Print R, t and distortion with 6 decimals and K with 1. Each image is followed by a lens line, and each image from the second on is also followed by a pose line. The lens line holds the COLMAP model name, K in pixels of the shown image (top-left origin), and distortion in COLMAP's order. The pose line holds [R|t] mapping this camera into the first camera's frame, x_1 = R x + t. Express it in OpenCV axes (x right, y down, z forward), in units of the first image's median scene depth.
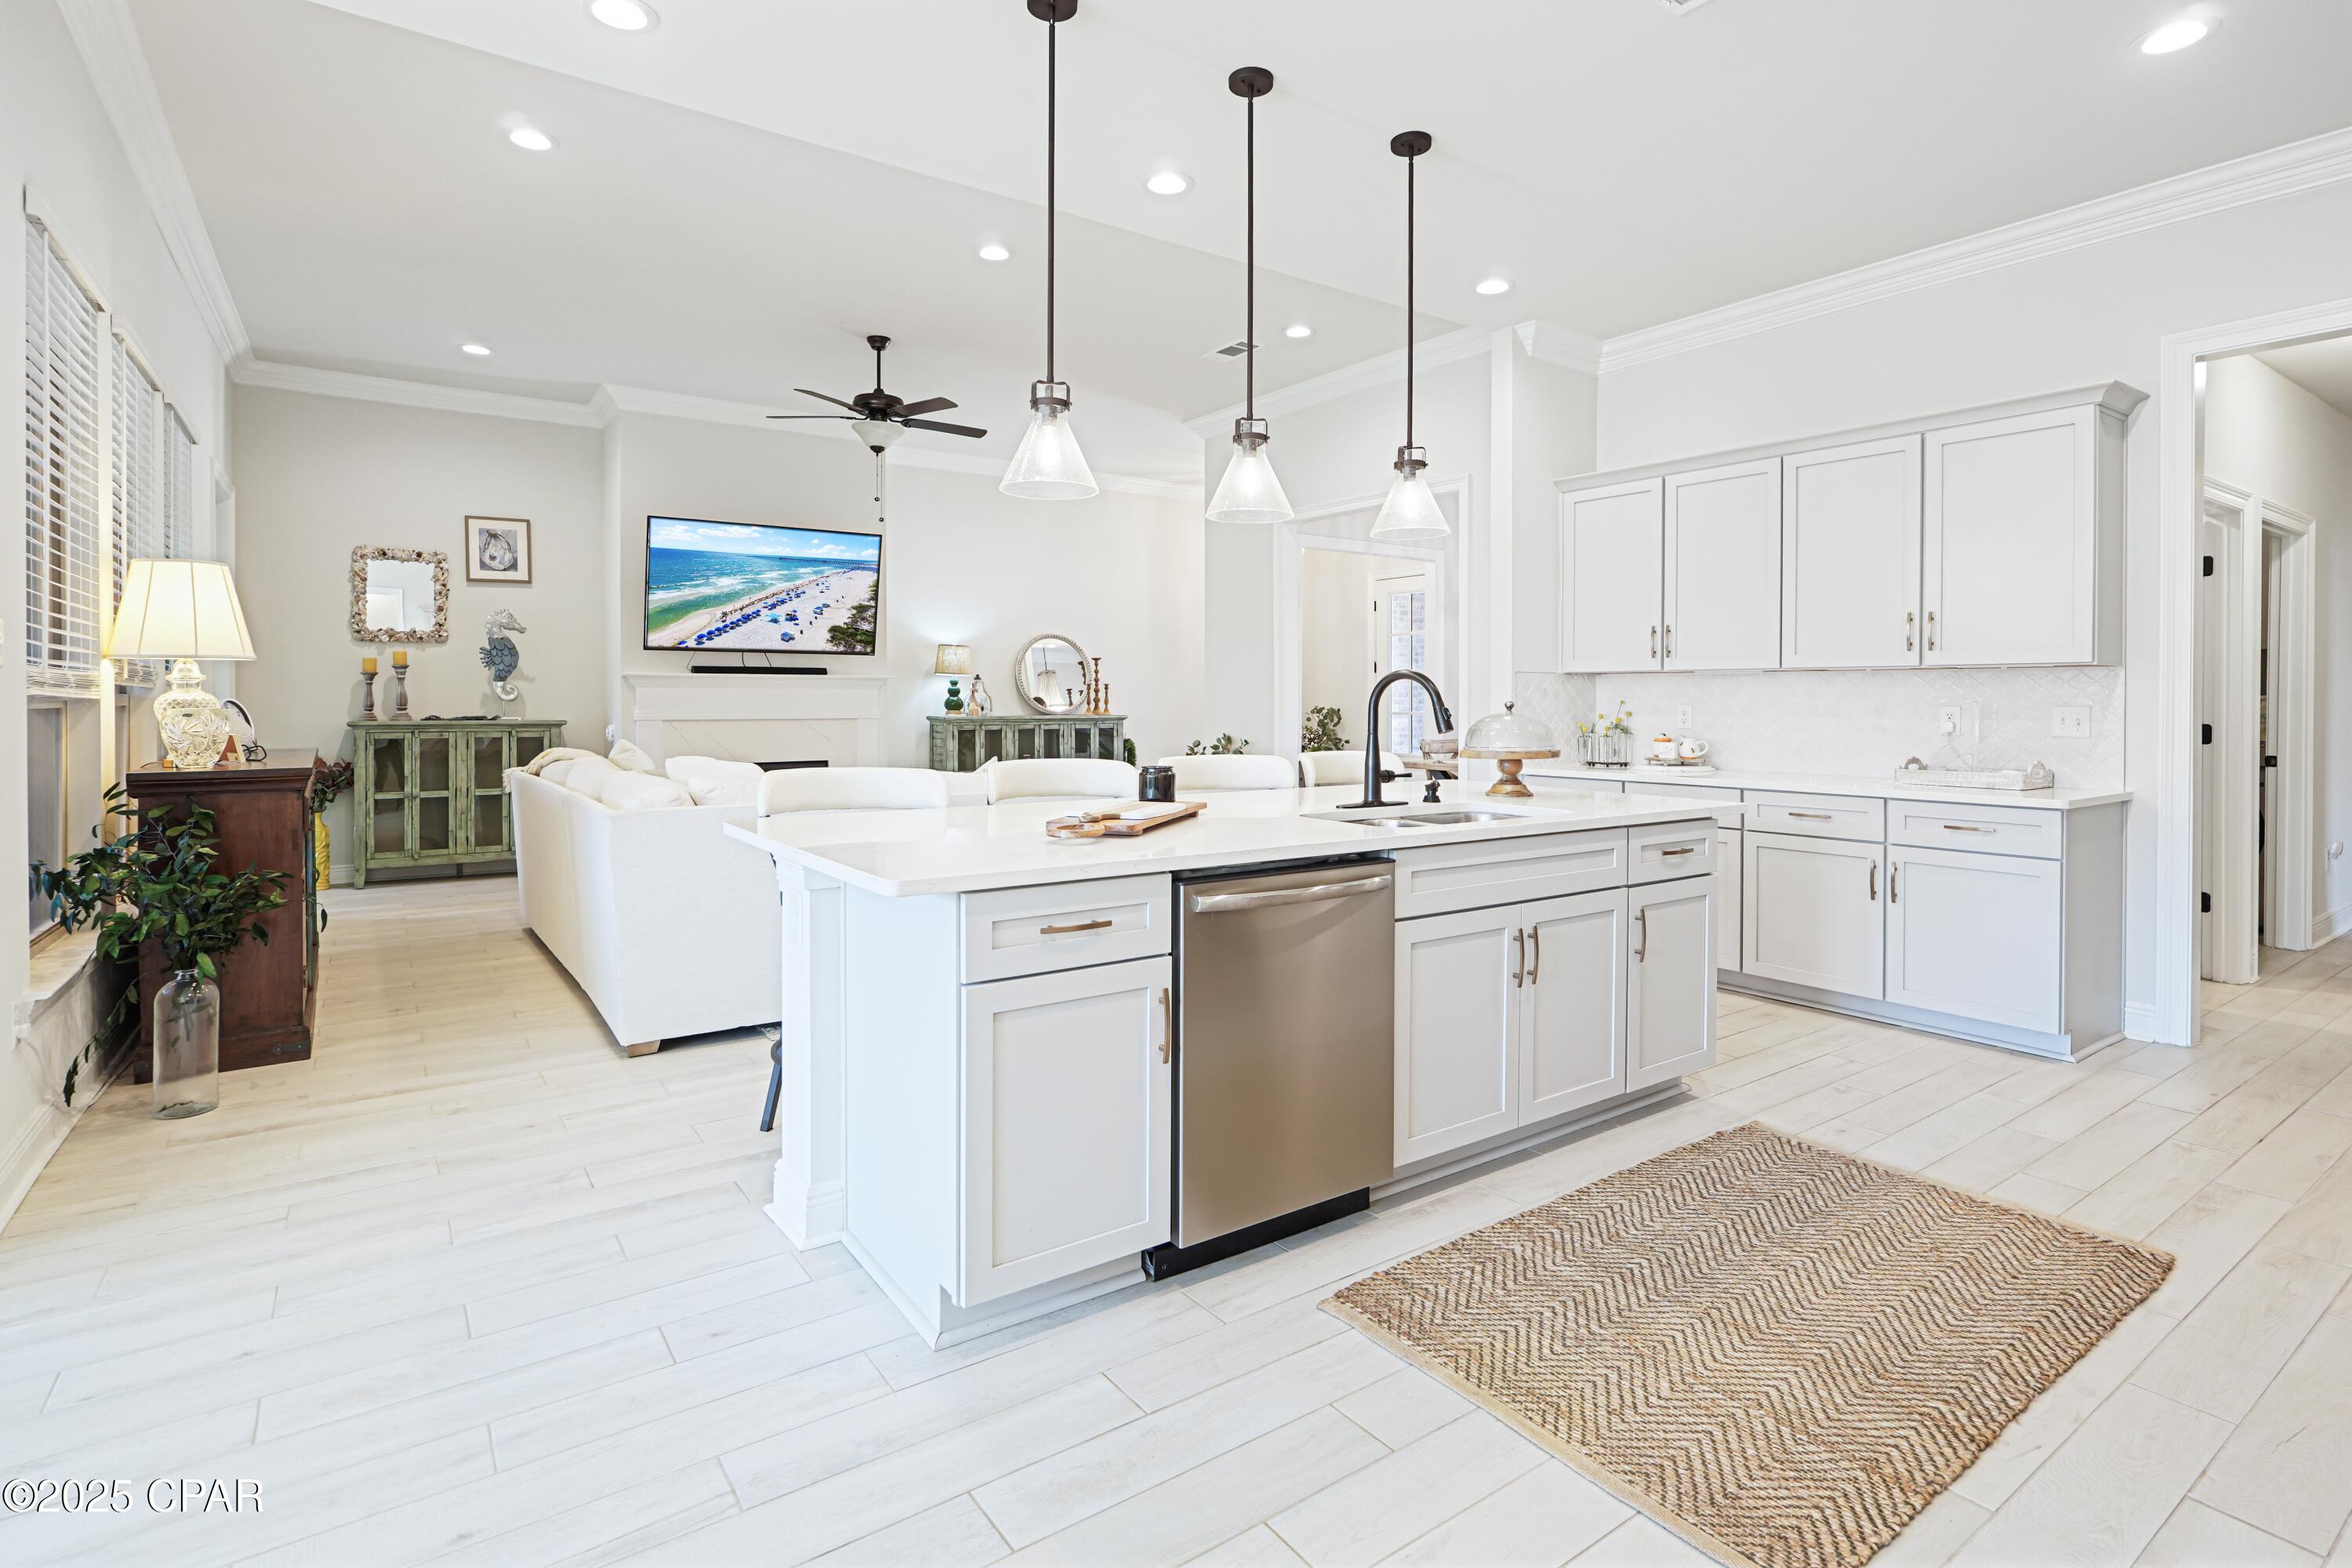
lens RADIAL K [[1157.2, 0, 1223.0], [0, 1157.2, 676.5], [0, 0, 1]] dist [-0.011713, 0.003577]
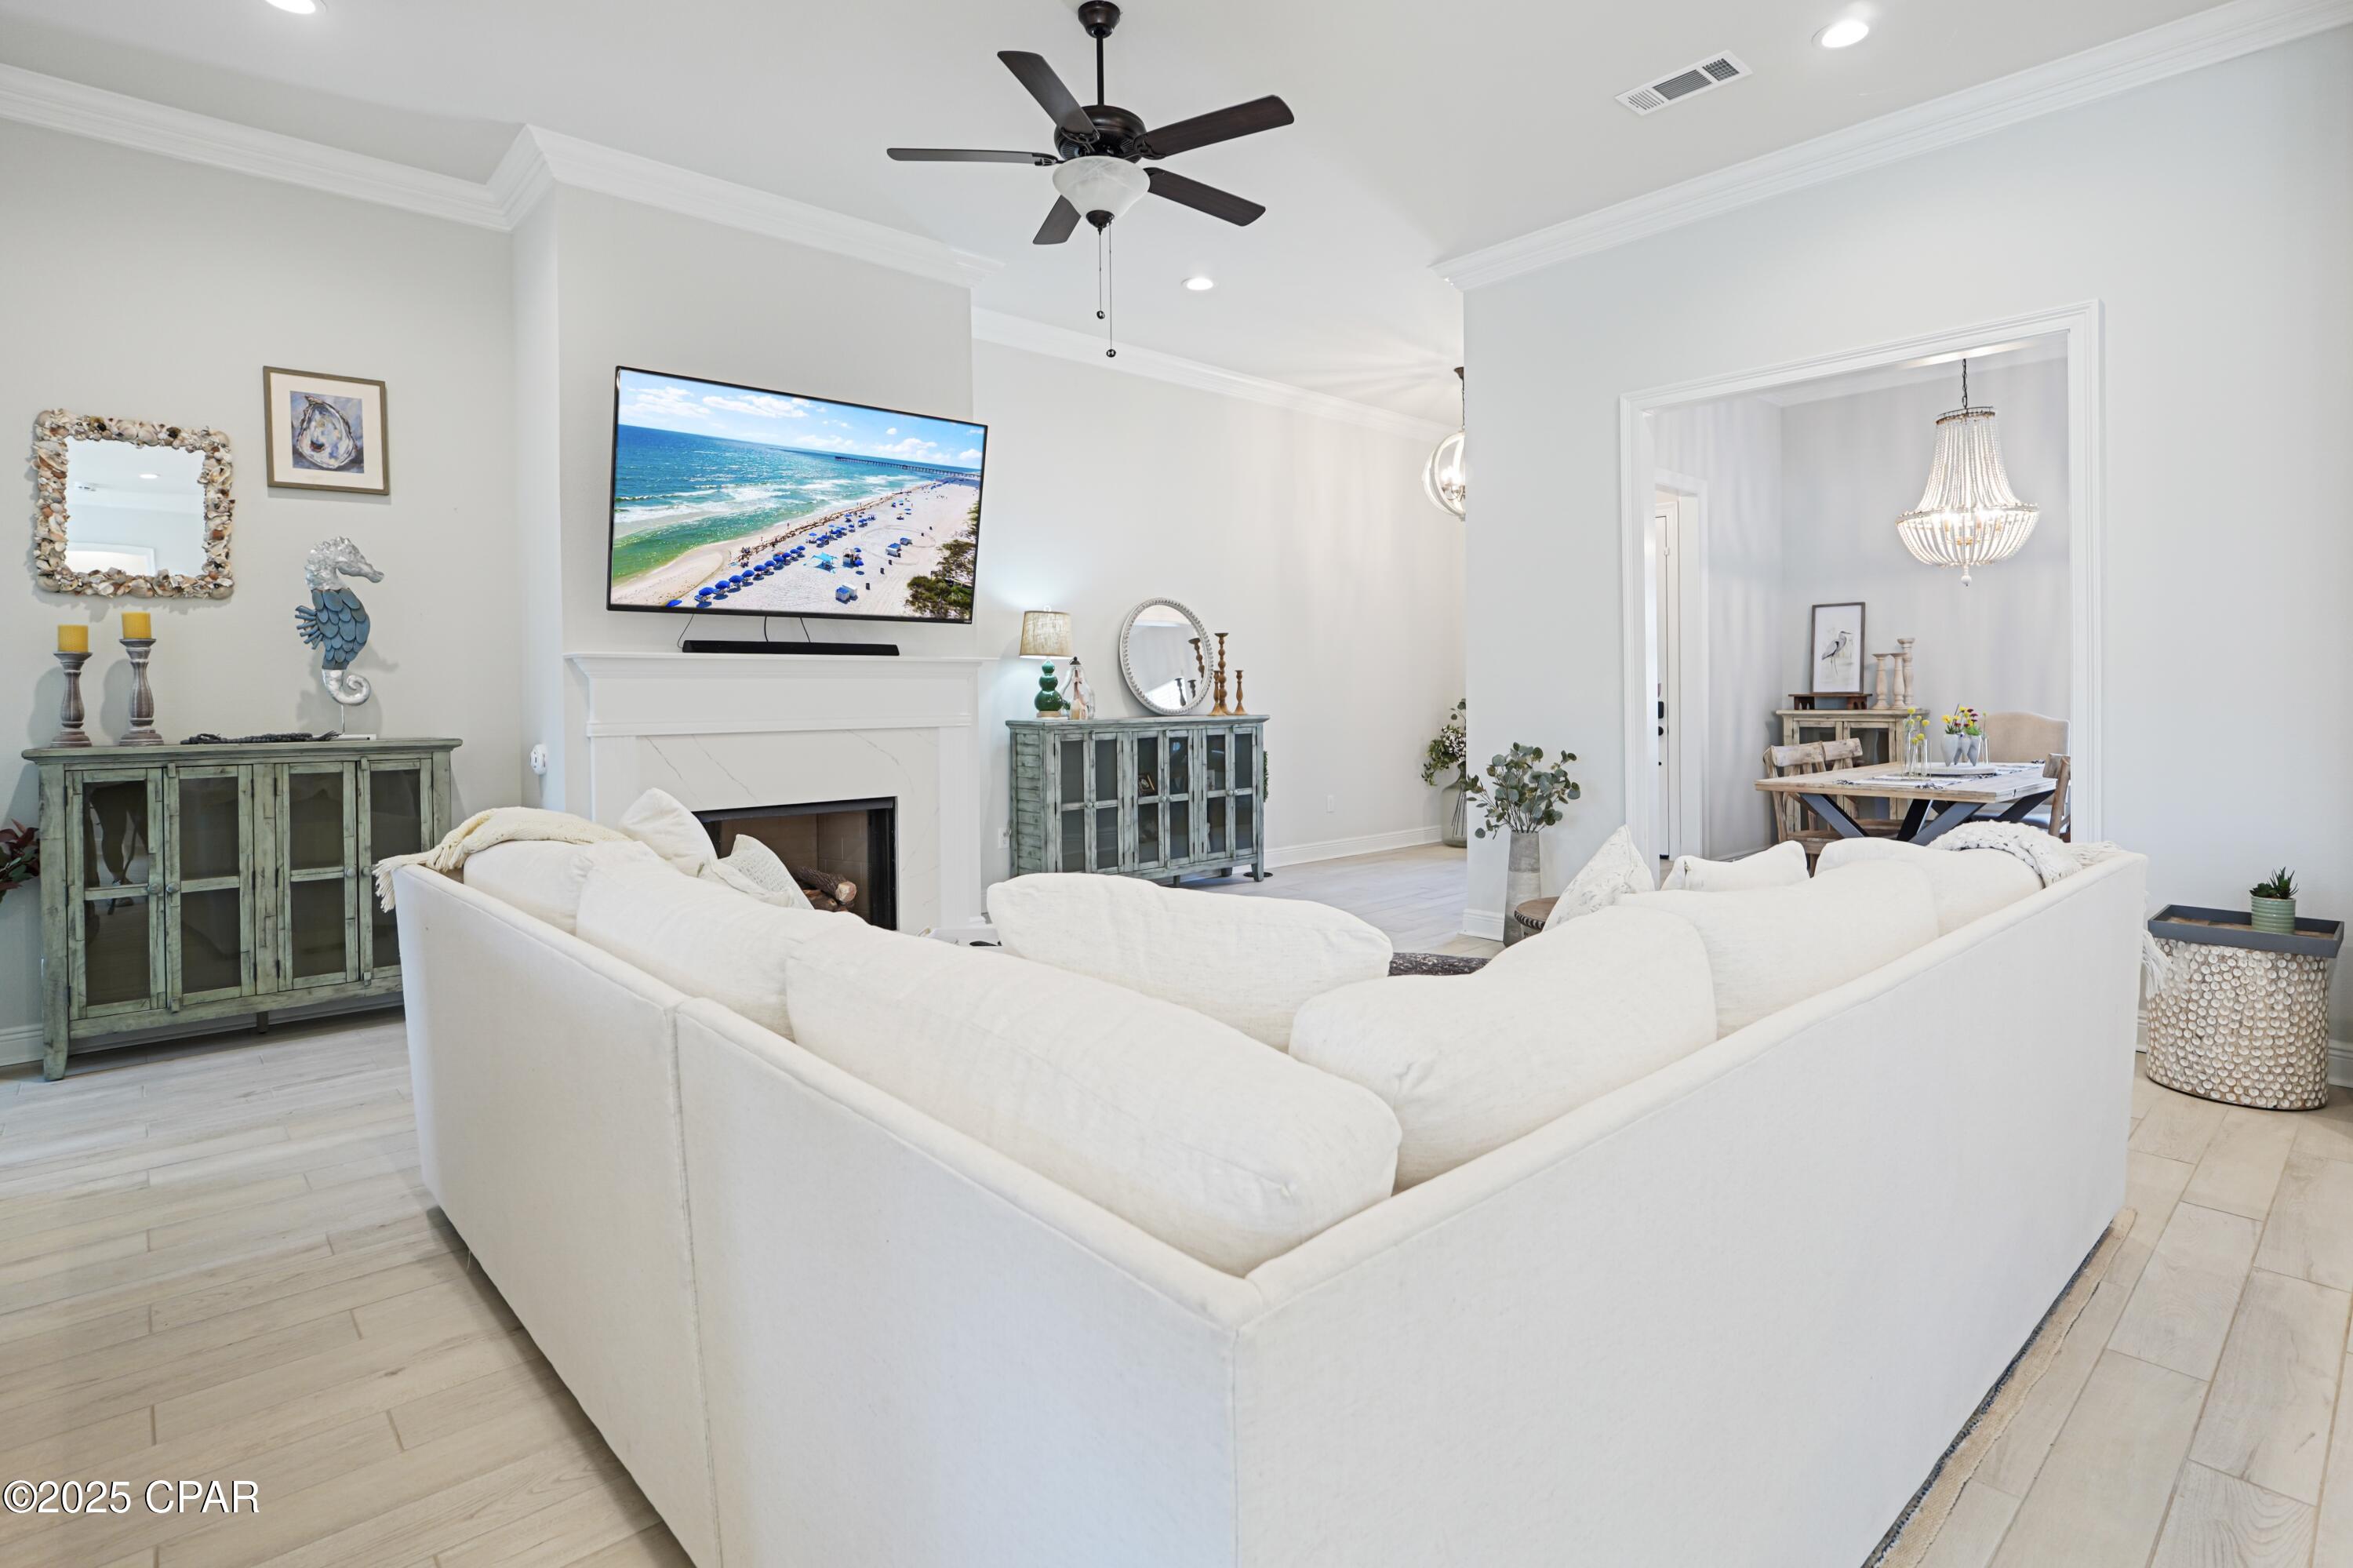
lens RADIAL K [[1157.8, 0, 1165.3], [0, 1157.8, 679.2], [0, 0, 1]] dist [-0.011713, 0.003577]
pose [[0.995678, -0.007515, 0.092571, -0.283626], [0.006621, 0.999929, 0.009954, 0.005992], [-0.092639, -0.009298, 0.995656, 0.415911]]
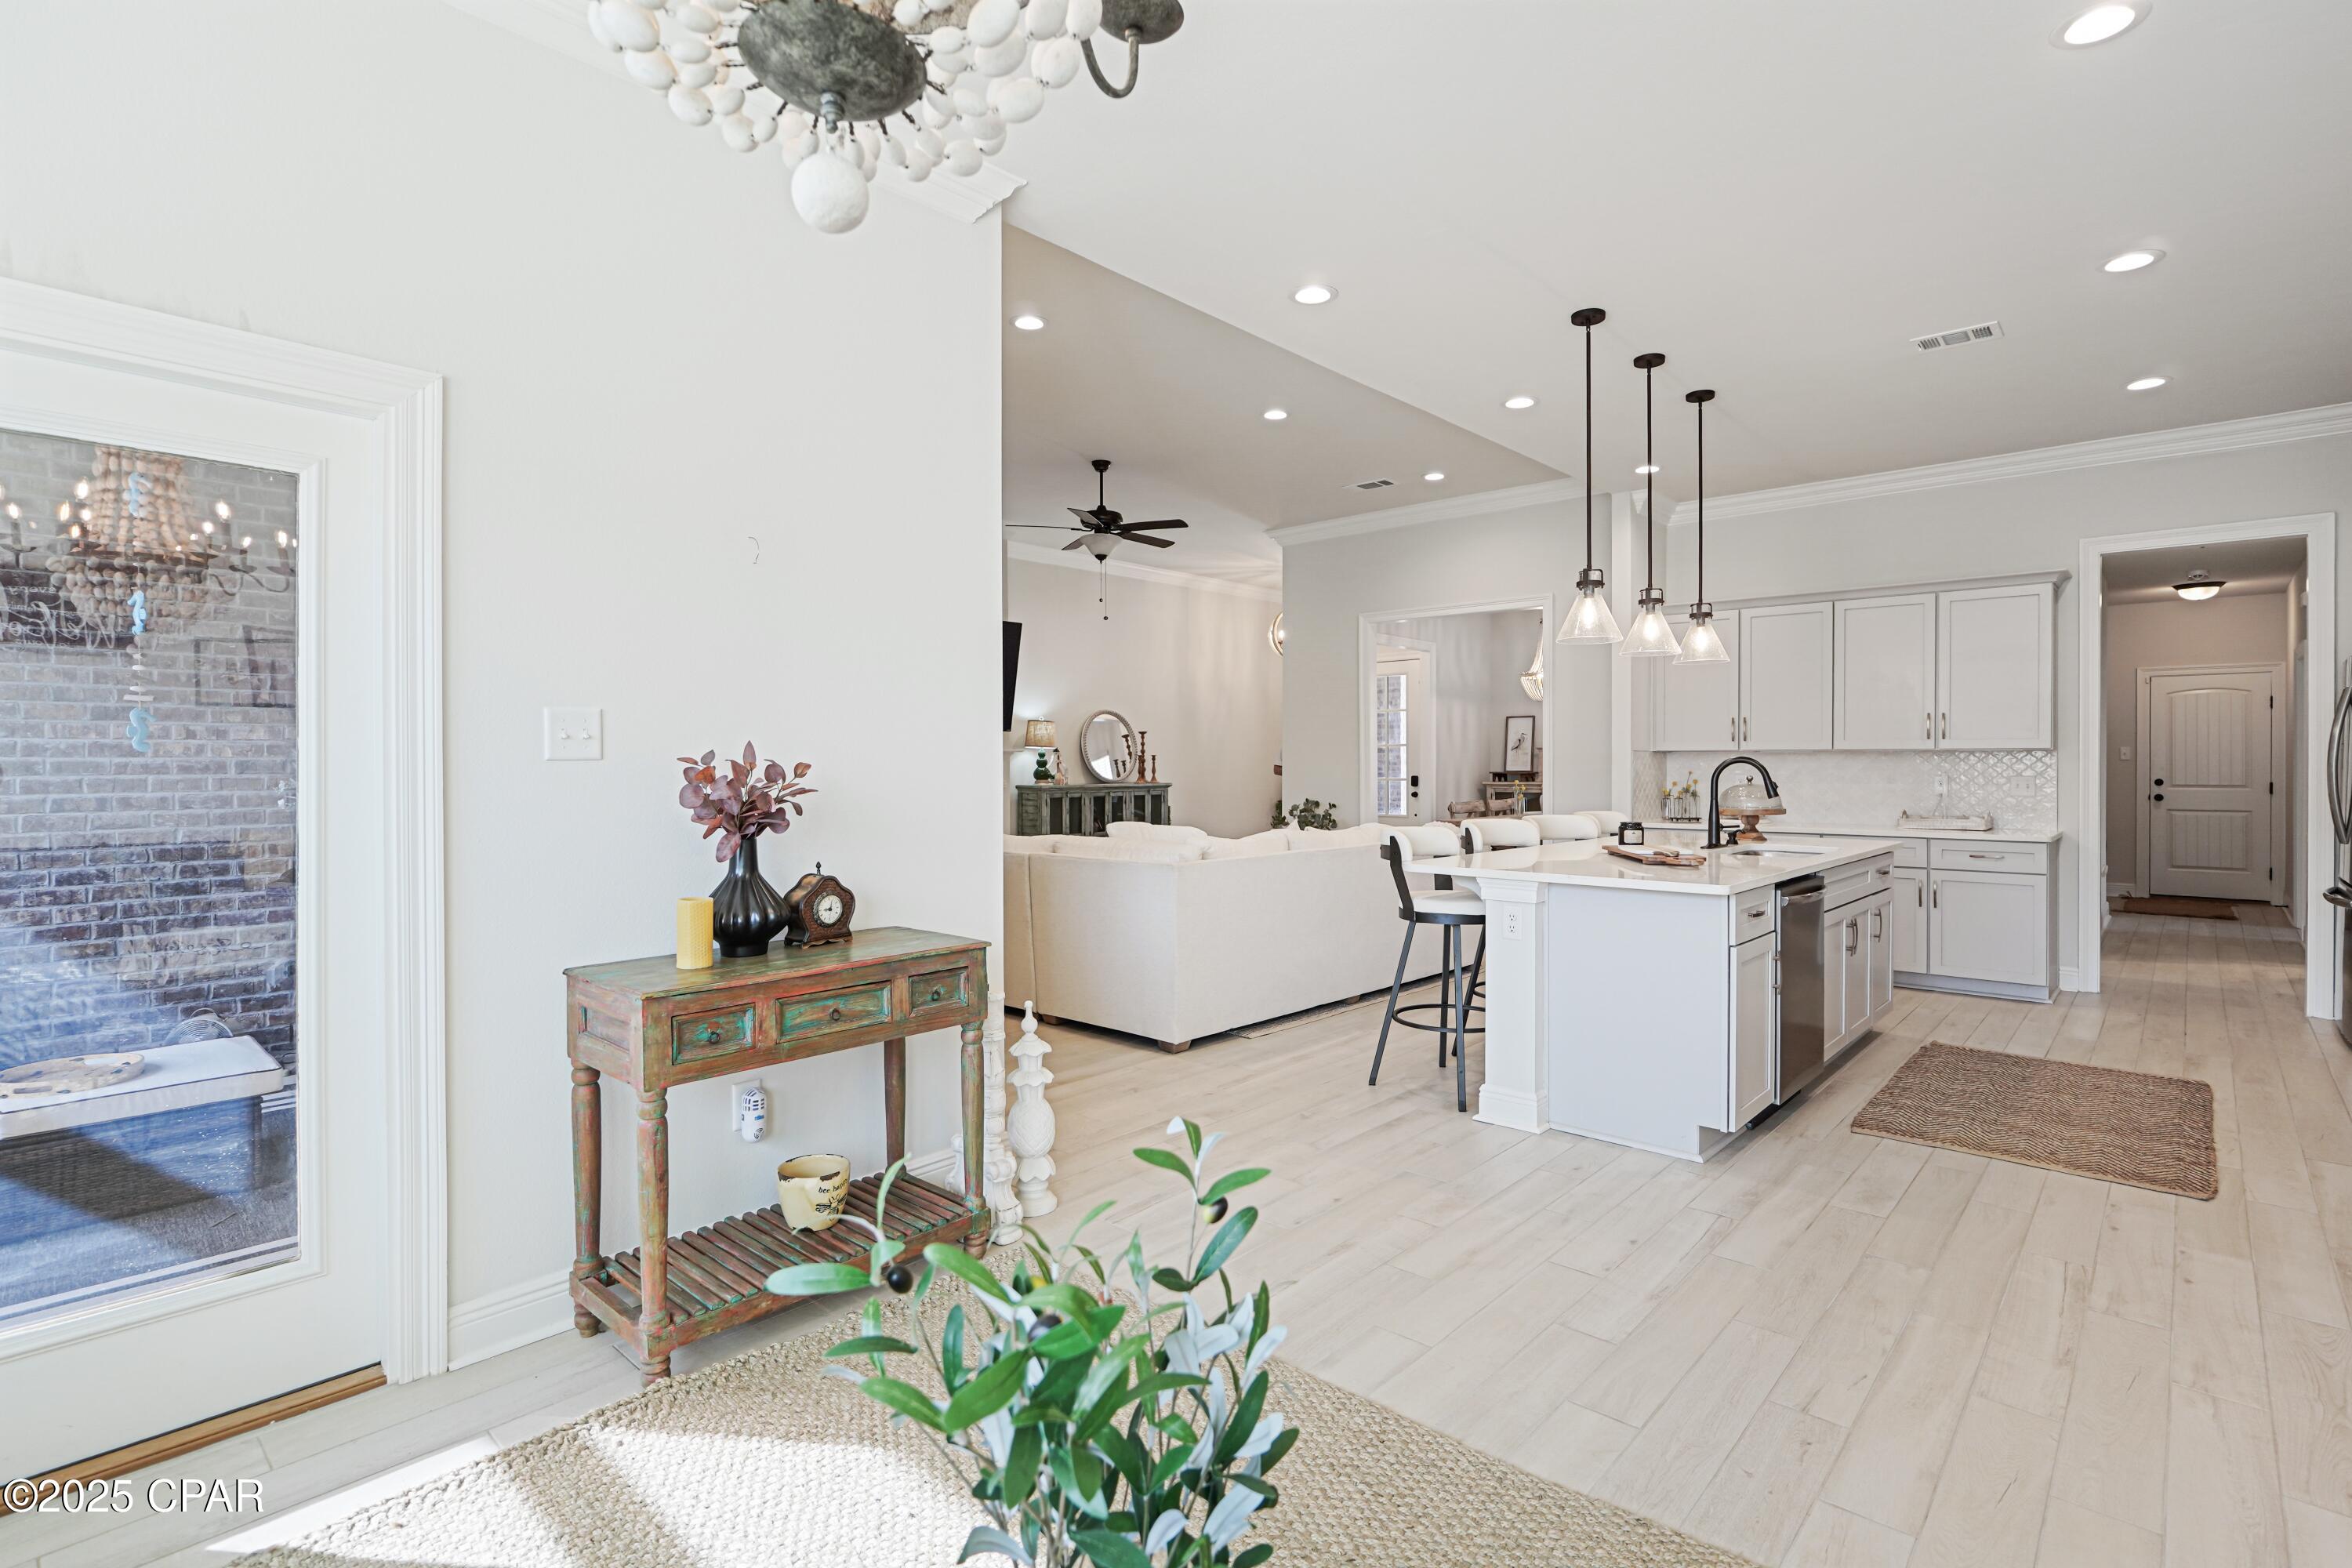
lens RADIAL K [[1157.2, 0, 1222.3], [0, 1157.2, 759.8], [0, 0, 1]] dist [-0.011713, 0.003577]
pose [[0.973740, -0.002159, 0.227655, -0.394316], [-0.002151, 0.999823, 0.018683, -0.013696], [-0.227655, -0.018682, 0.973563, -0.147061]]
